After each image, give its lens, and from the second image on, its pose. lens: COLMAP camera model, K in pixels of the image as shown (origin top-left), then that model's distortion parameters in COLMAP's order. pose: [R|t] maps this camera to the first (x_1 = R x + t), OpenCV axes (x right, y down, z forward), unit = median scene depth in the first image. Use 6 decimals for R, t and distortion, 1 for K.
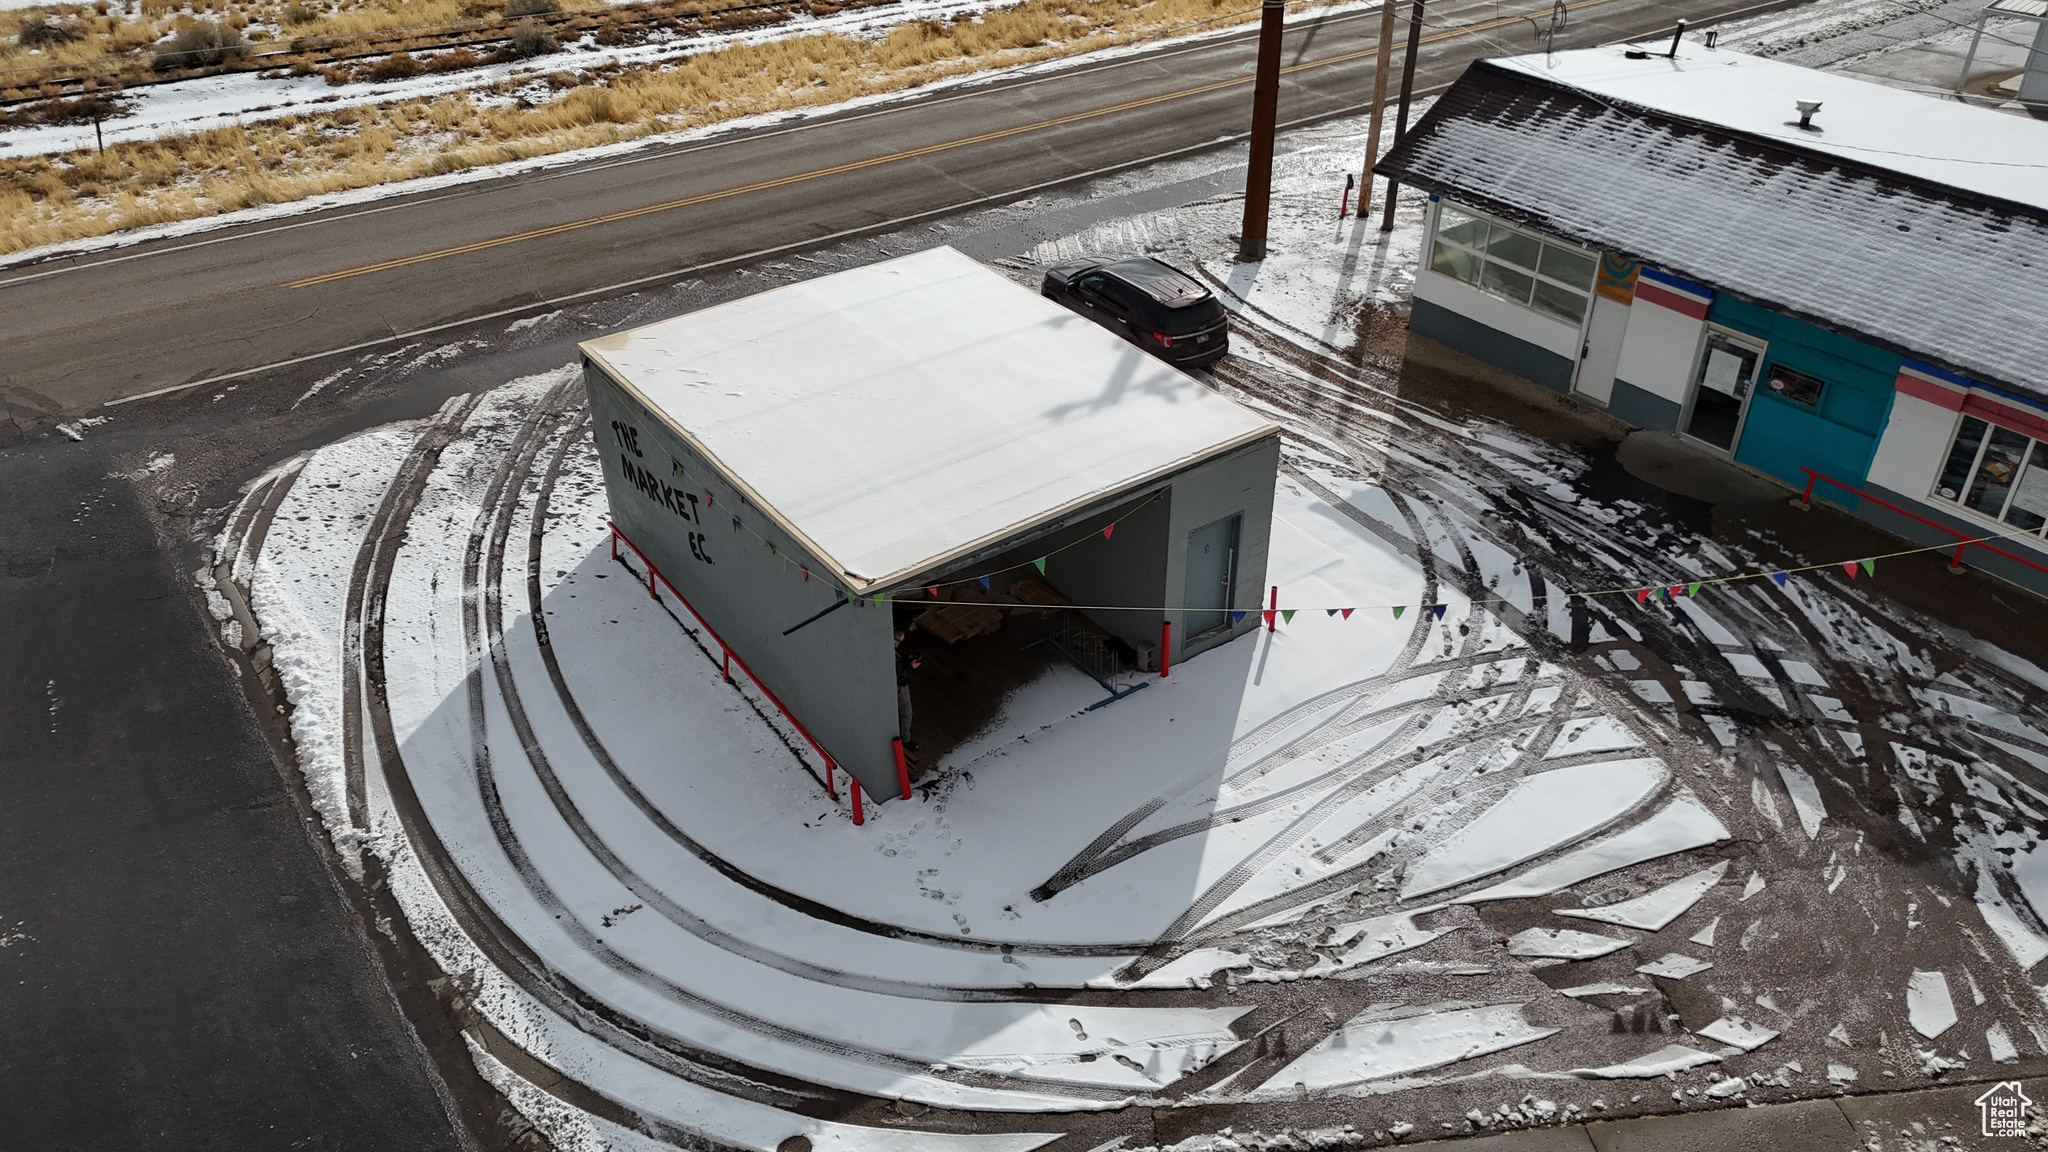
lens RADIAL K [[1484.9, 0, 1042.1], [0, 1484.9, 584.3], [0, 0, 1]] dist [0.080803, -0.054009]
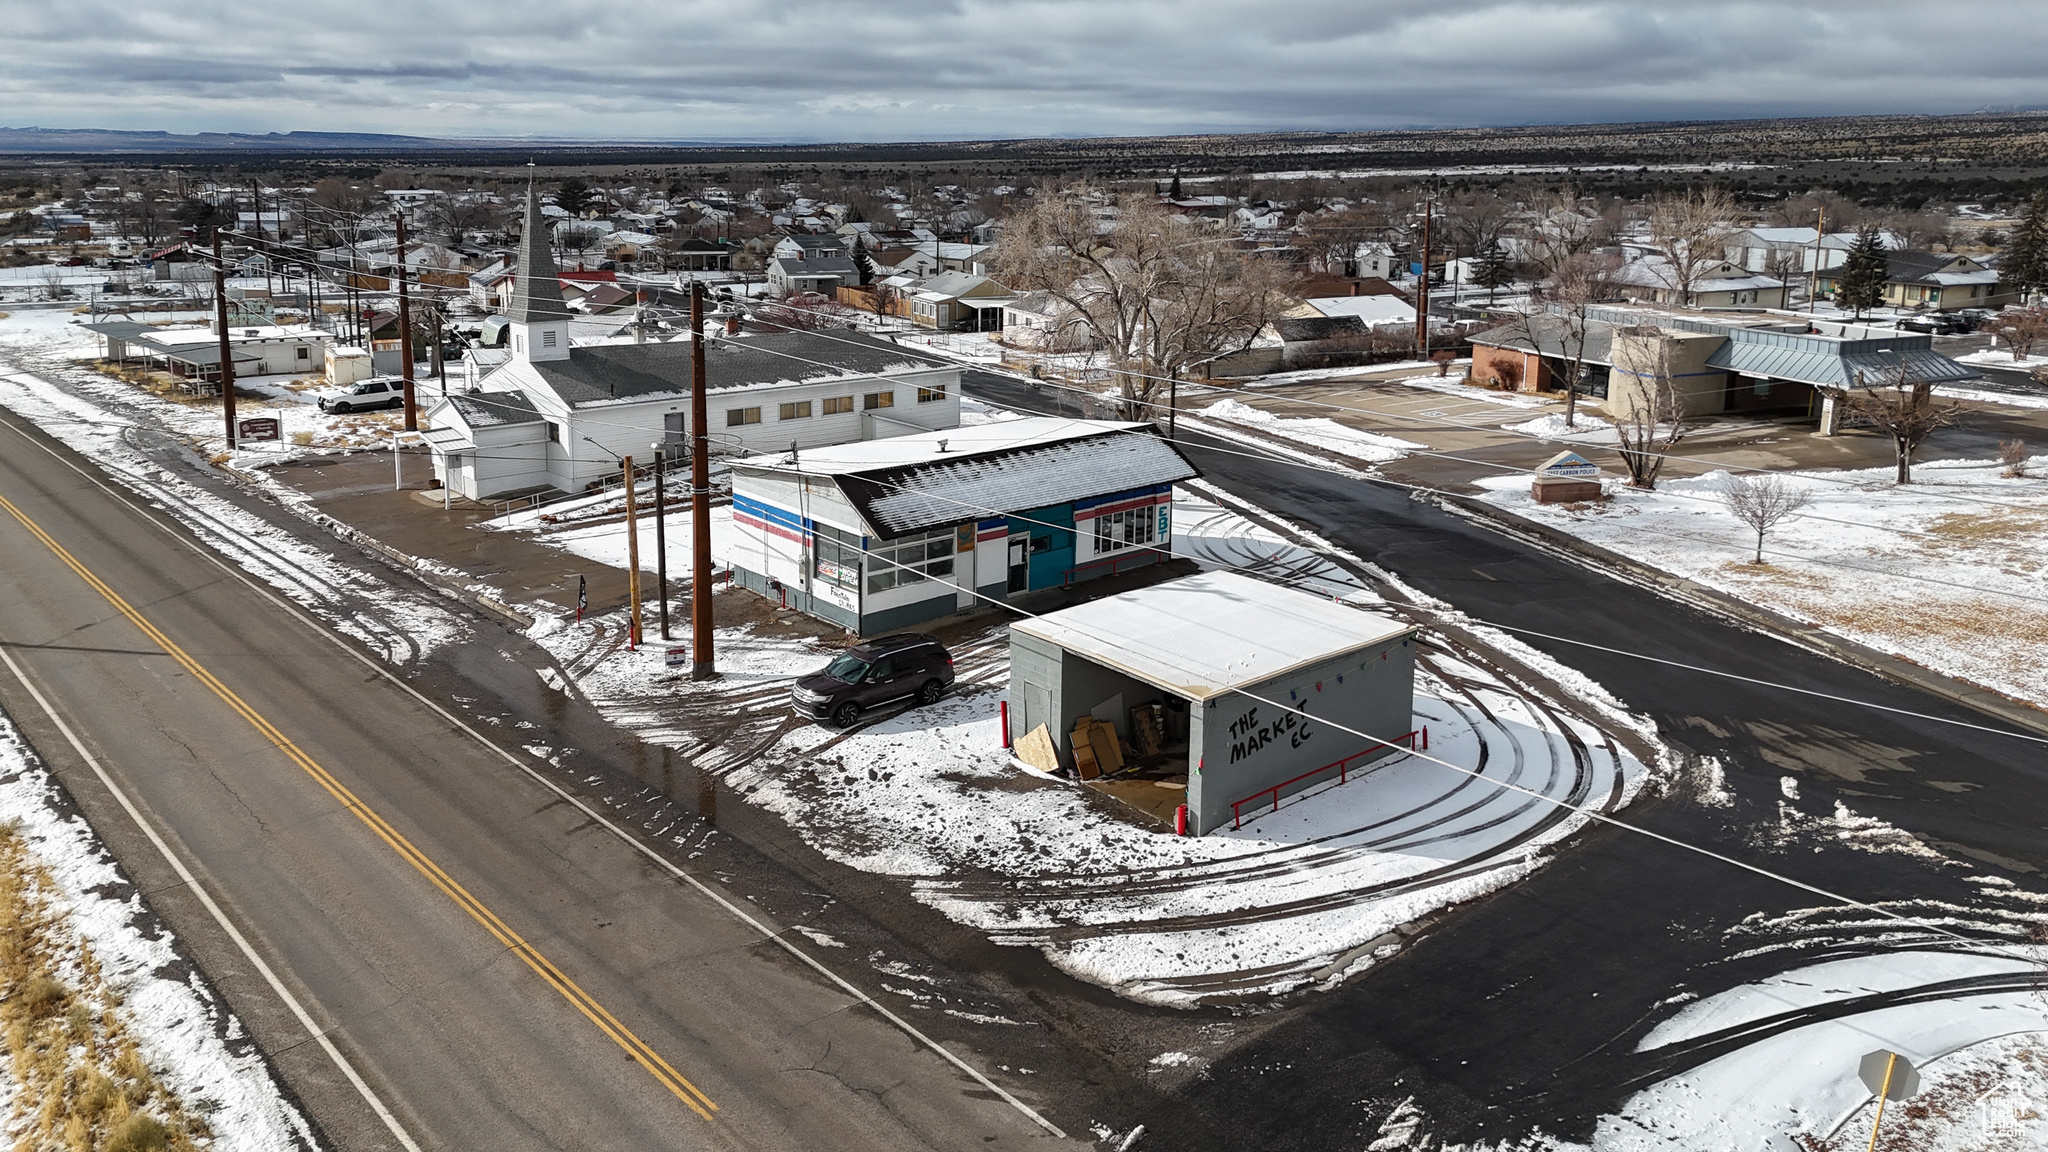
lens RADIAL K [[1484.9, 0, 1017.3], [0, 1484.9, 566.1], [0, 0, 1]] dist [0.080803, -0.054009]
pose [[-0.090249, -0.271771, 0.958121, -1.602871], [0.545789, 0.791219, 0.275839, -0.743711], [-0.833048, 0.547826, 0.076923, 0.937137]]
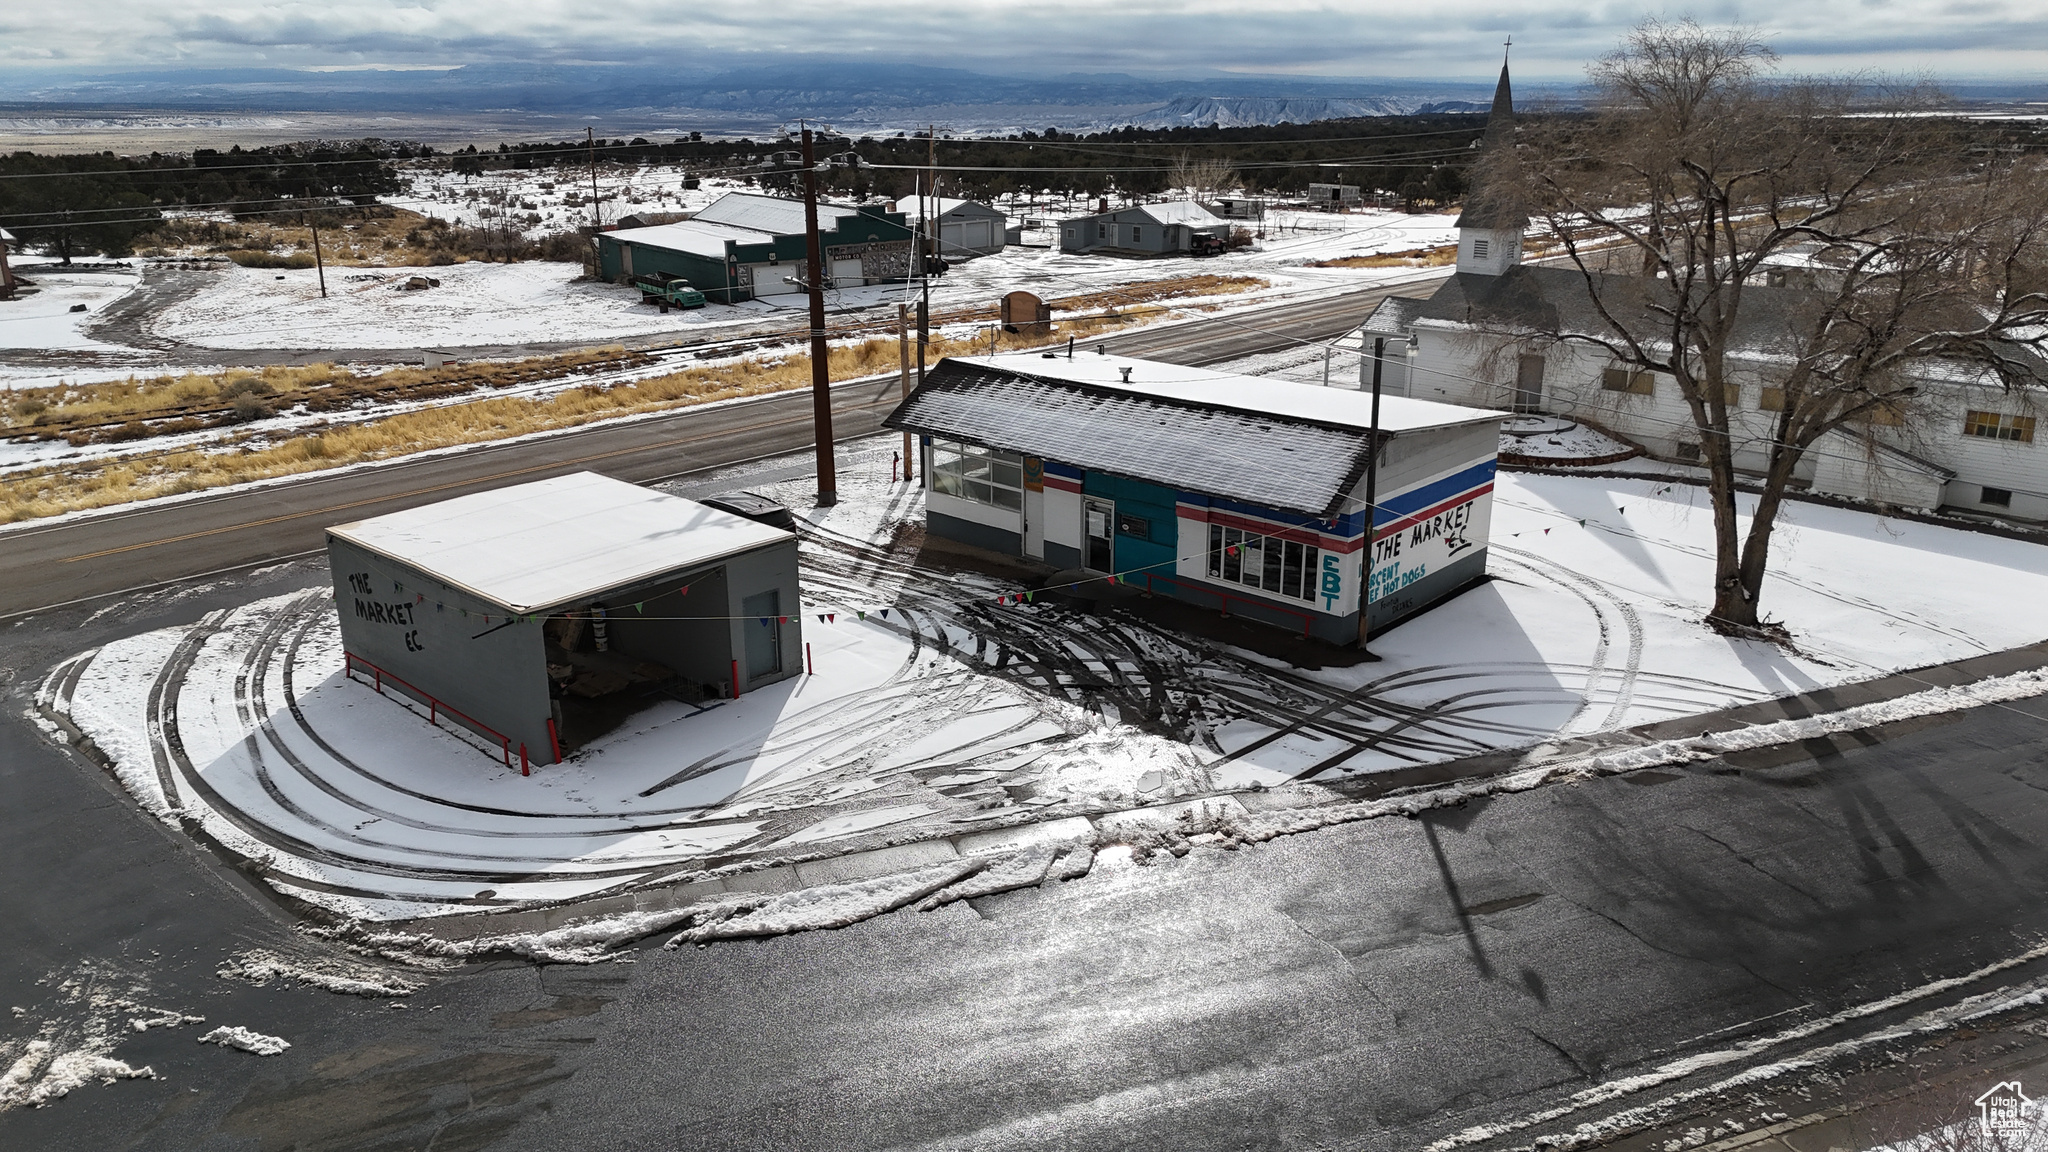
lens RADIAL K [[1484.9, 0, 1040.4], [0, 1484.9, 594.2], [0, 0, 1]] dist [0.080803, -0.054009]
pose [[0.978635, -0.068174, 0.193972, 0.089785], [0.115499, 0.962788, -0.244334, 0.339567], [-0.170097, 0.261518, 0.950092, -0.513312]]
